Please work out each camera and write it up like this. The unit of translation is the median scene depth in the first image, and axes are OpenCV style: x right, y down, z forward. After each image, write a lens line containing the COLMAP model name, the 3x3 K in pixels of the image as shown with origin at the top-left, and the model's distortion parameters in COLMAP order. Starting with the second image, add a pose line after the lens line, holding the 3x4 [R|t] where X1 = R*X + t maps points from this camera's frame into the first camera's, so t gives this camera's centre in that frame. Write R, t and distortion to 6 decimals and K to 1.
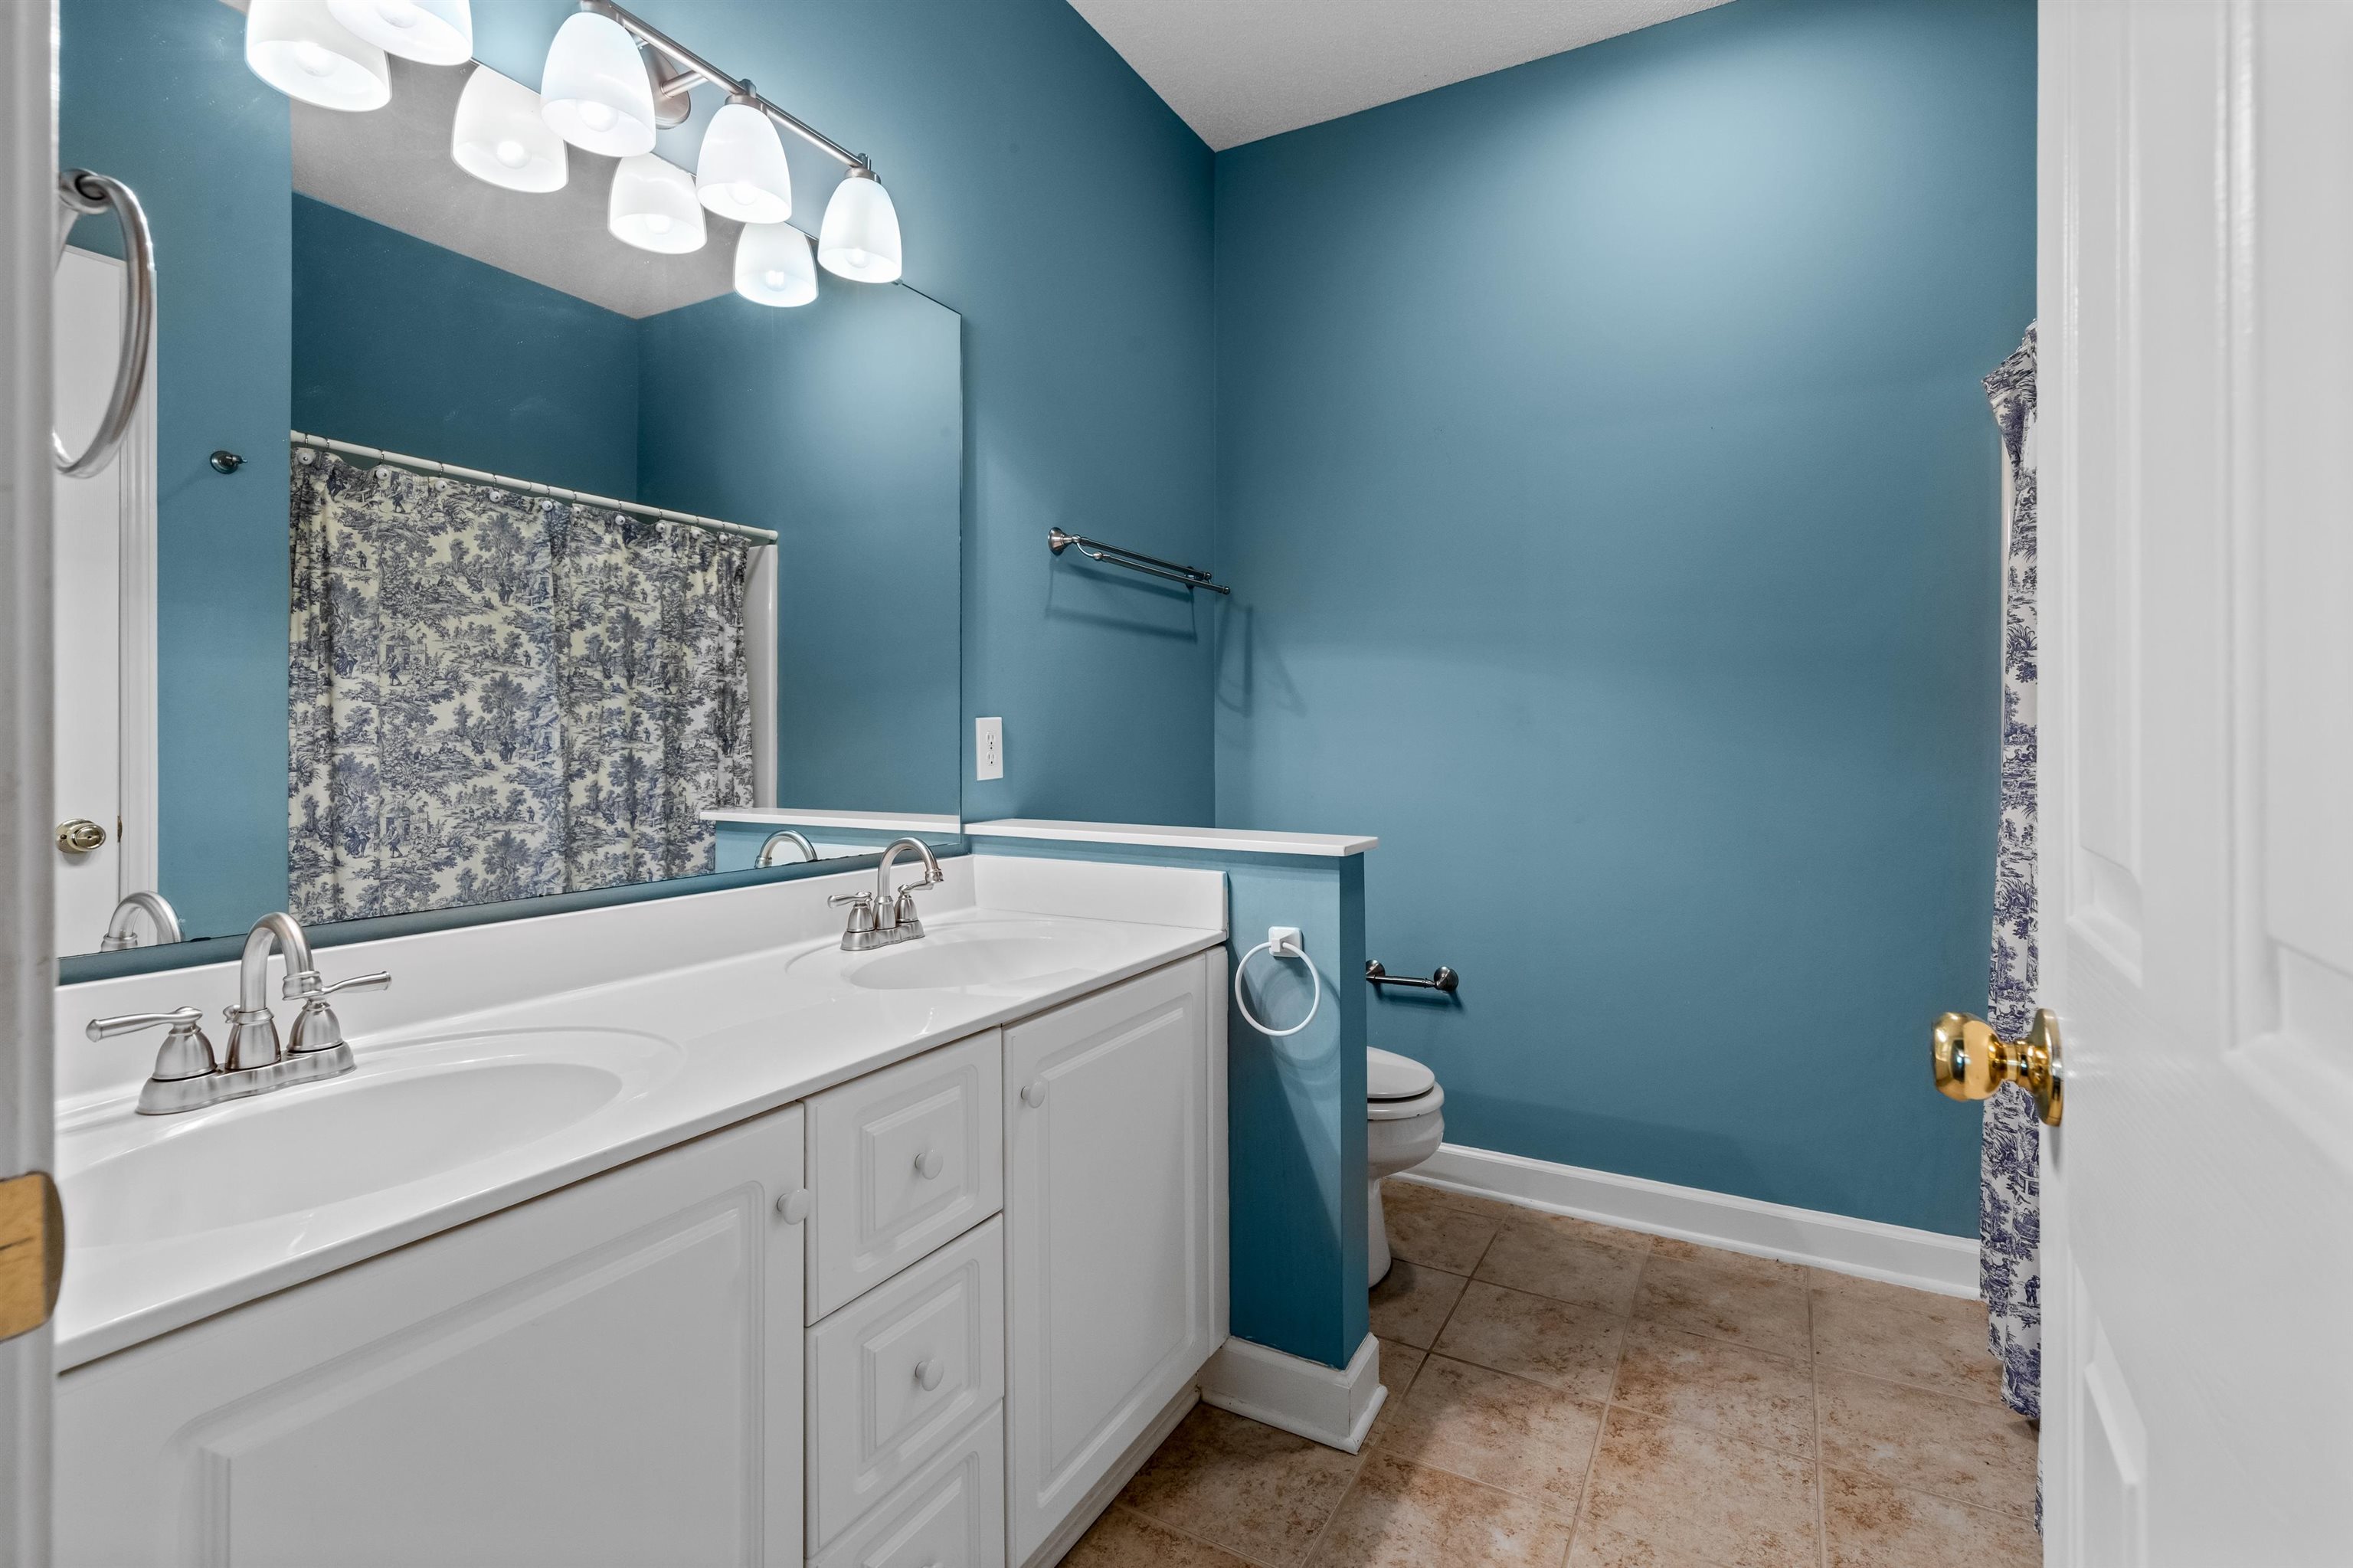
lens RADIAL K [[1095.8, 0, 1172.5], [0, 1095.8, 758.4], [0, 0, 1]] dist [0.014014, -0.000682]
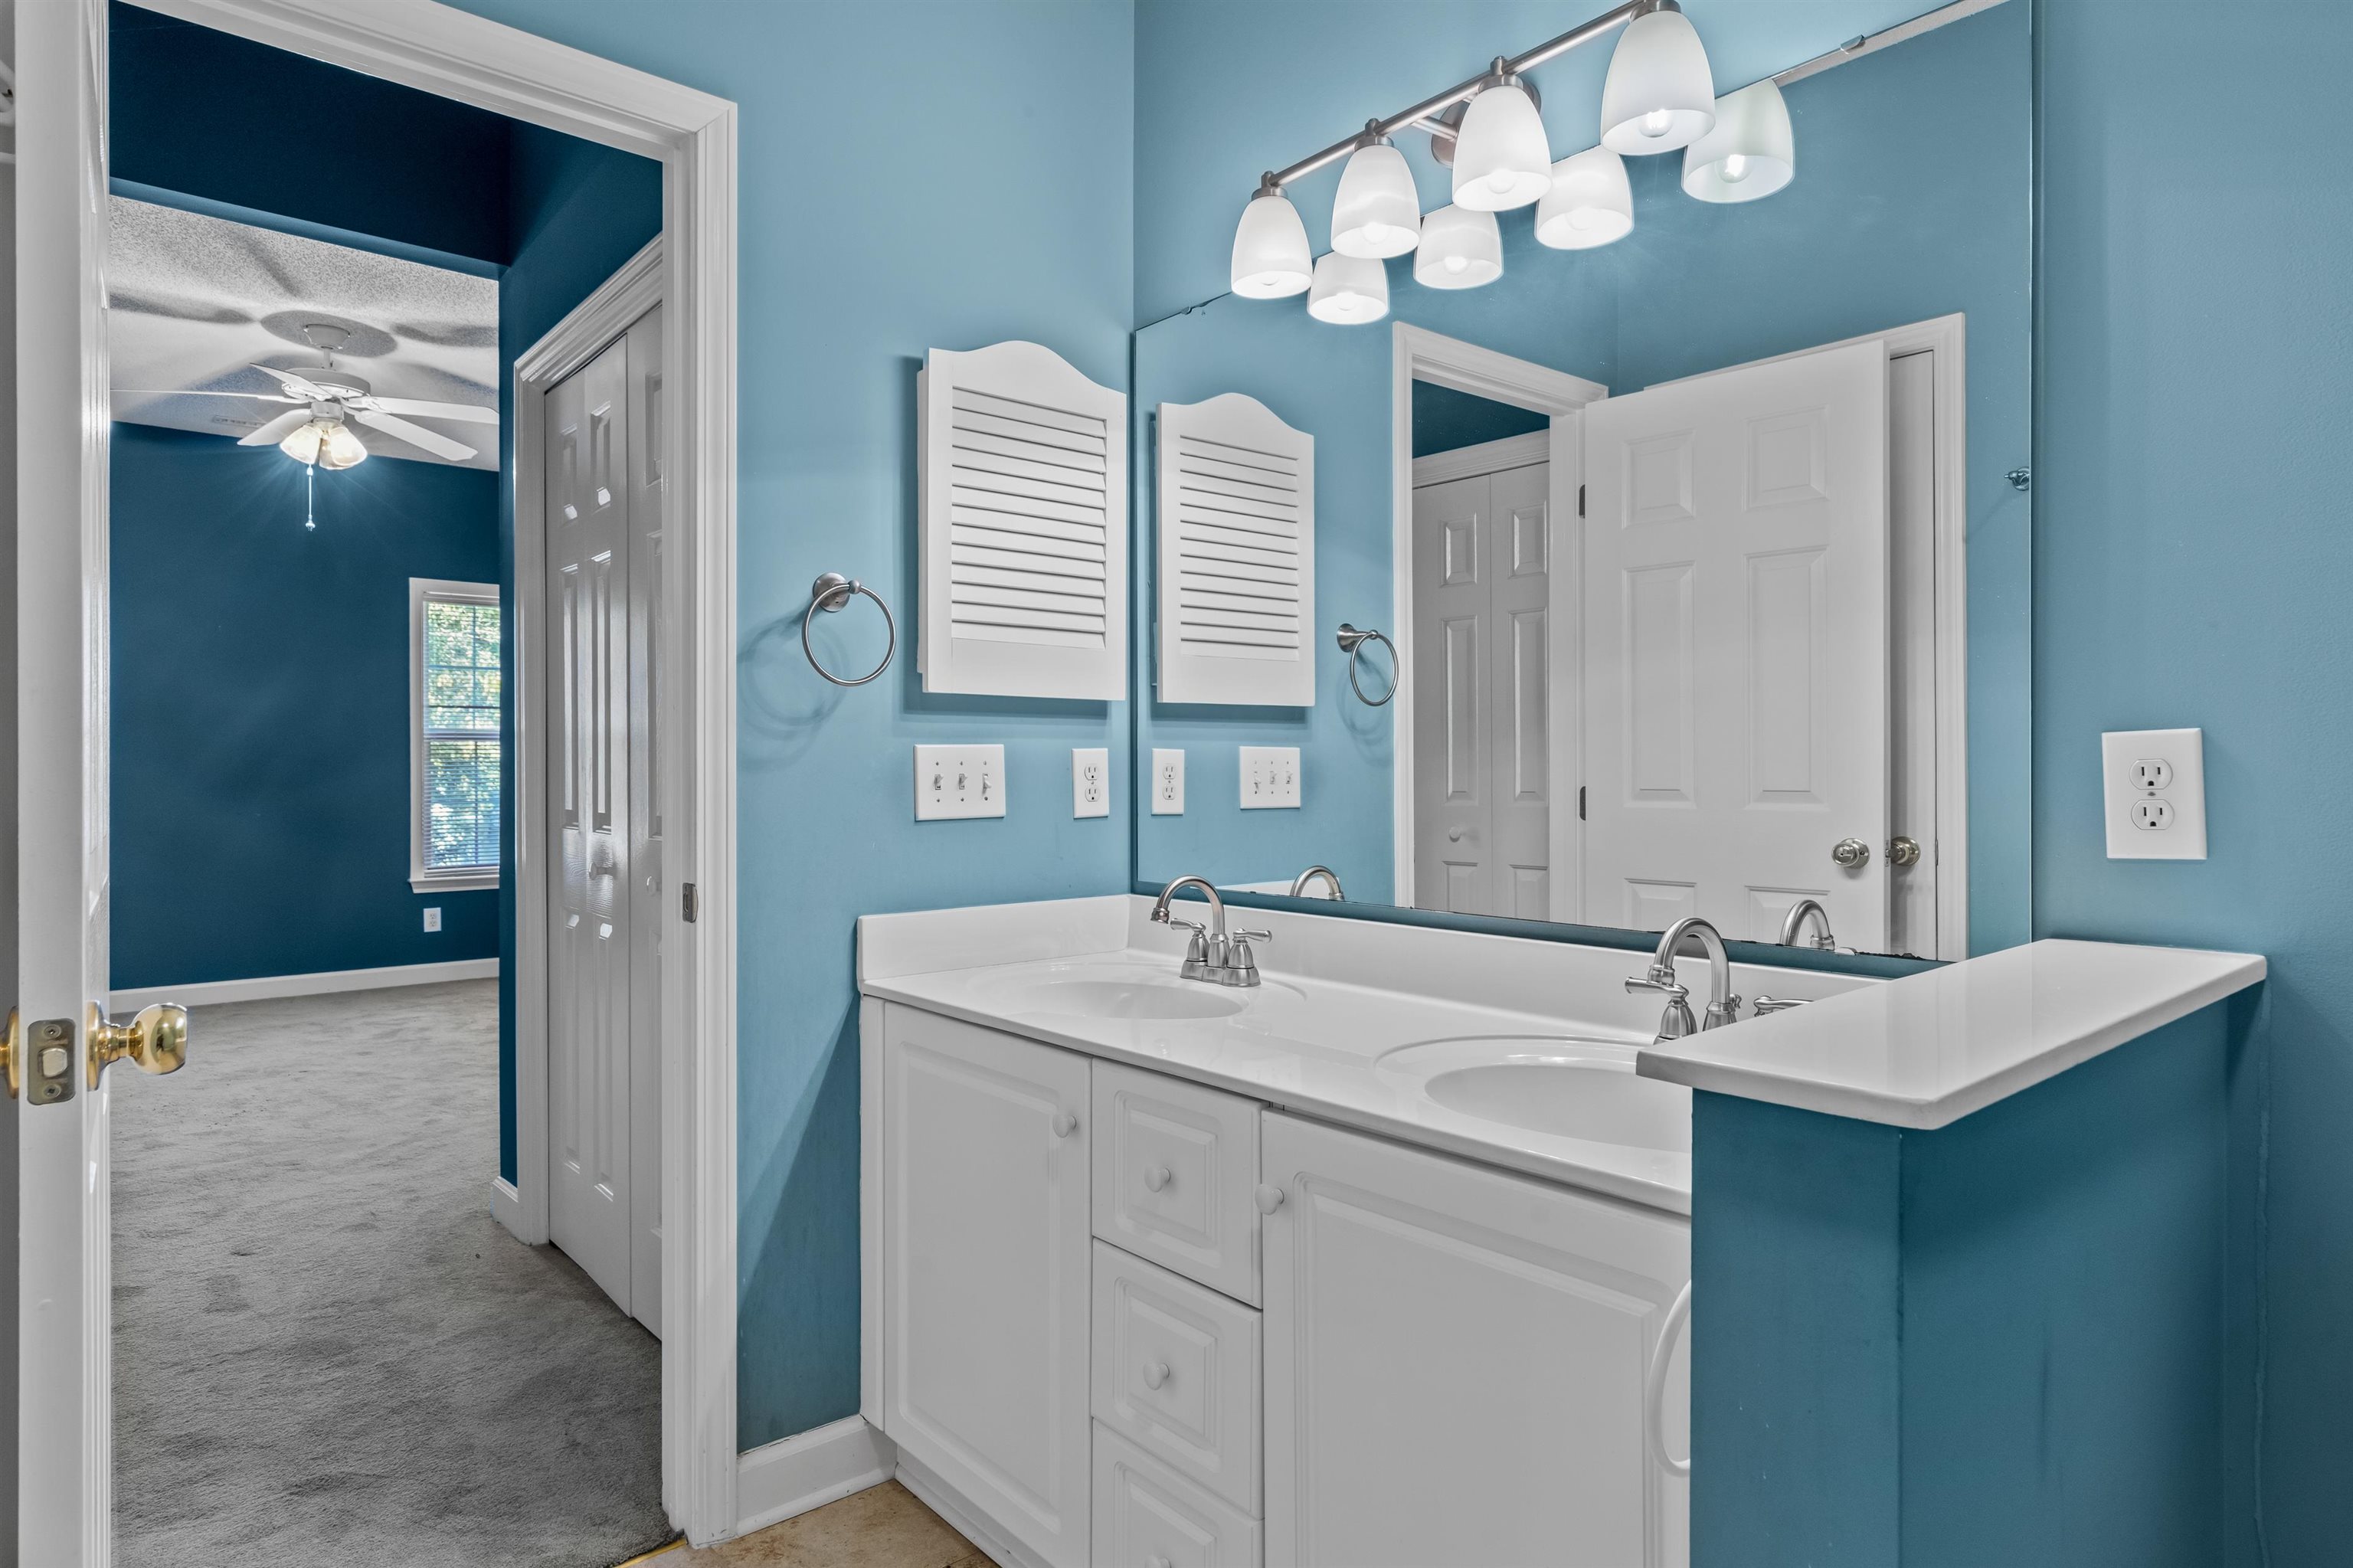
lens RADIAL K [[1334.1, 0, 1176.5], [0, 1334.1, 784.0], [0, 0, 1]] dist [0.000383, -0.000051]
pose [[-0.346774, 0.018123, -0.937774, 0.868878], [-0.011338, 0.999659, 0.023511, -0.037201], [0.937880, 0.018785, -0.346450, 1.300914]]
